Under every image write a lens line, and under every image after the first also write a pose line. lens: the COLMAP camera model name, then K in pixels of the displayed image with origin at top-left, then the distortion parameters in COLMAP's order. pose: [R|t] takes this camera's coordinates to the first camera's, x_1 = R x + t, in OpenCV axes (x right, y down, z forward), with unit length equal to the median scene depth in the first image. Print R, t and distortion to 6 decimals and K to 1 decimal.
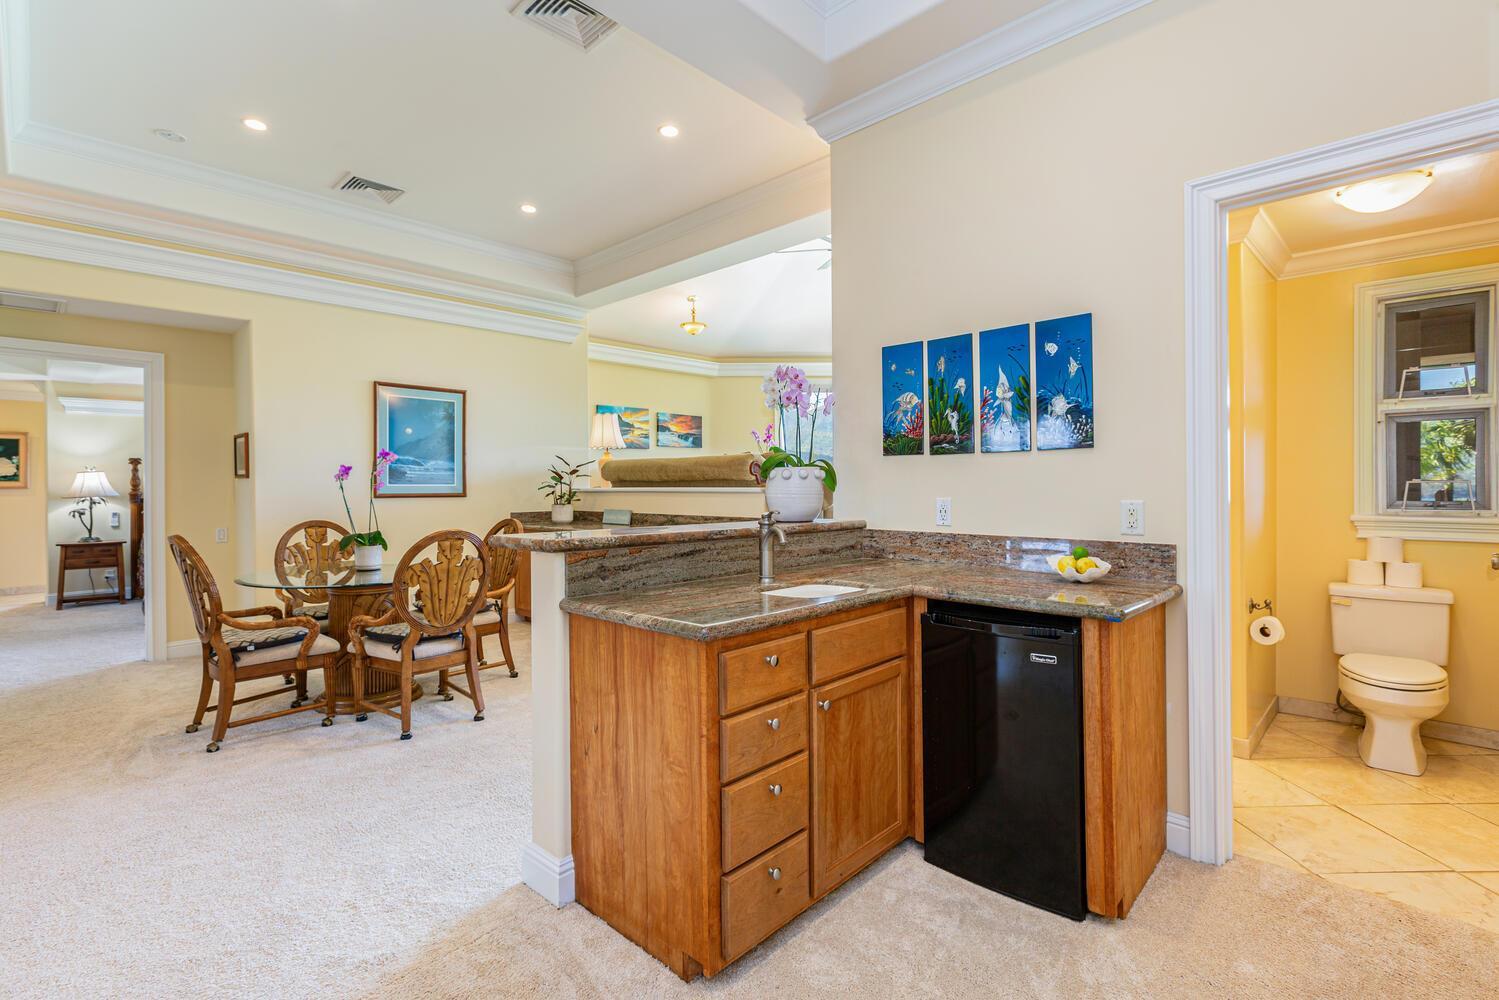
lens RADIAL K [[687.2, 0, 736.8], [0, 687.2, 486.7], [0, 0, 1]] dist [-0.001597, -0.001399]
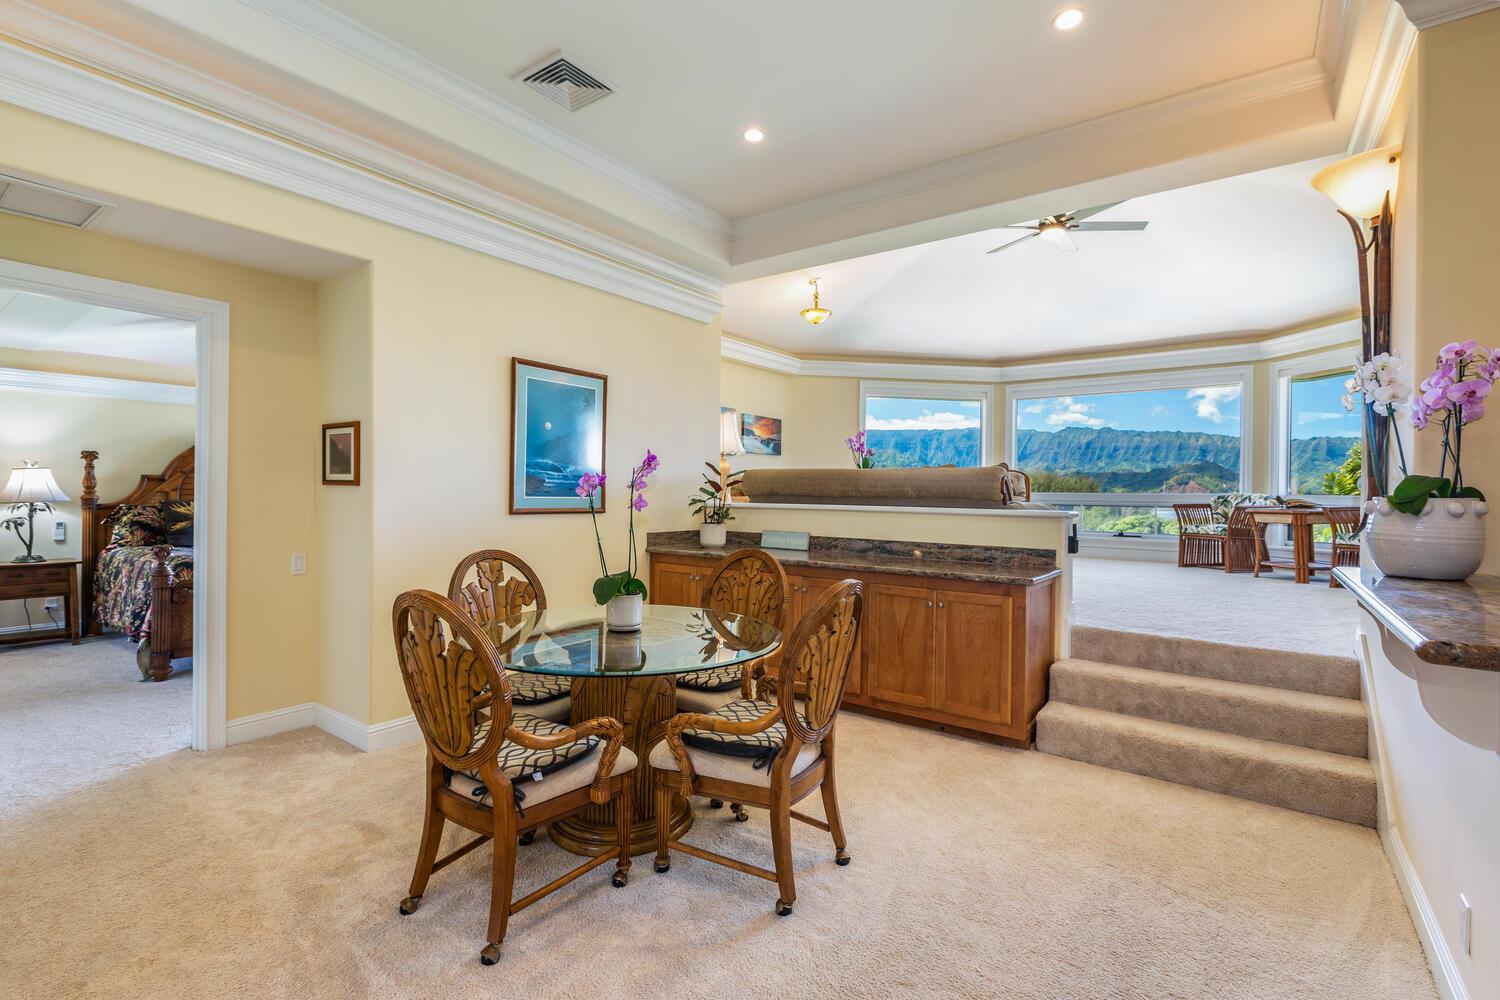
lens RADIAL K [[683.4, 0, 721.9], [0, 683.4, 495.7], [0, 0, 1]] dist [0.003453, 0.000008]
pose [[0.993547, 0.017626, 0.112042, -0.333580], [-0.018037, 0.999834, 0.002660, -0.008635], [-0.111977, -0.004664, 0.993700, 0.207551]]
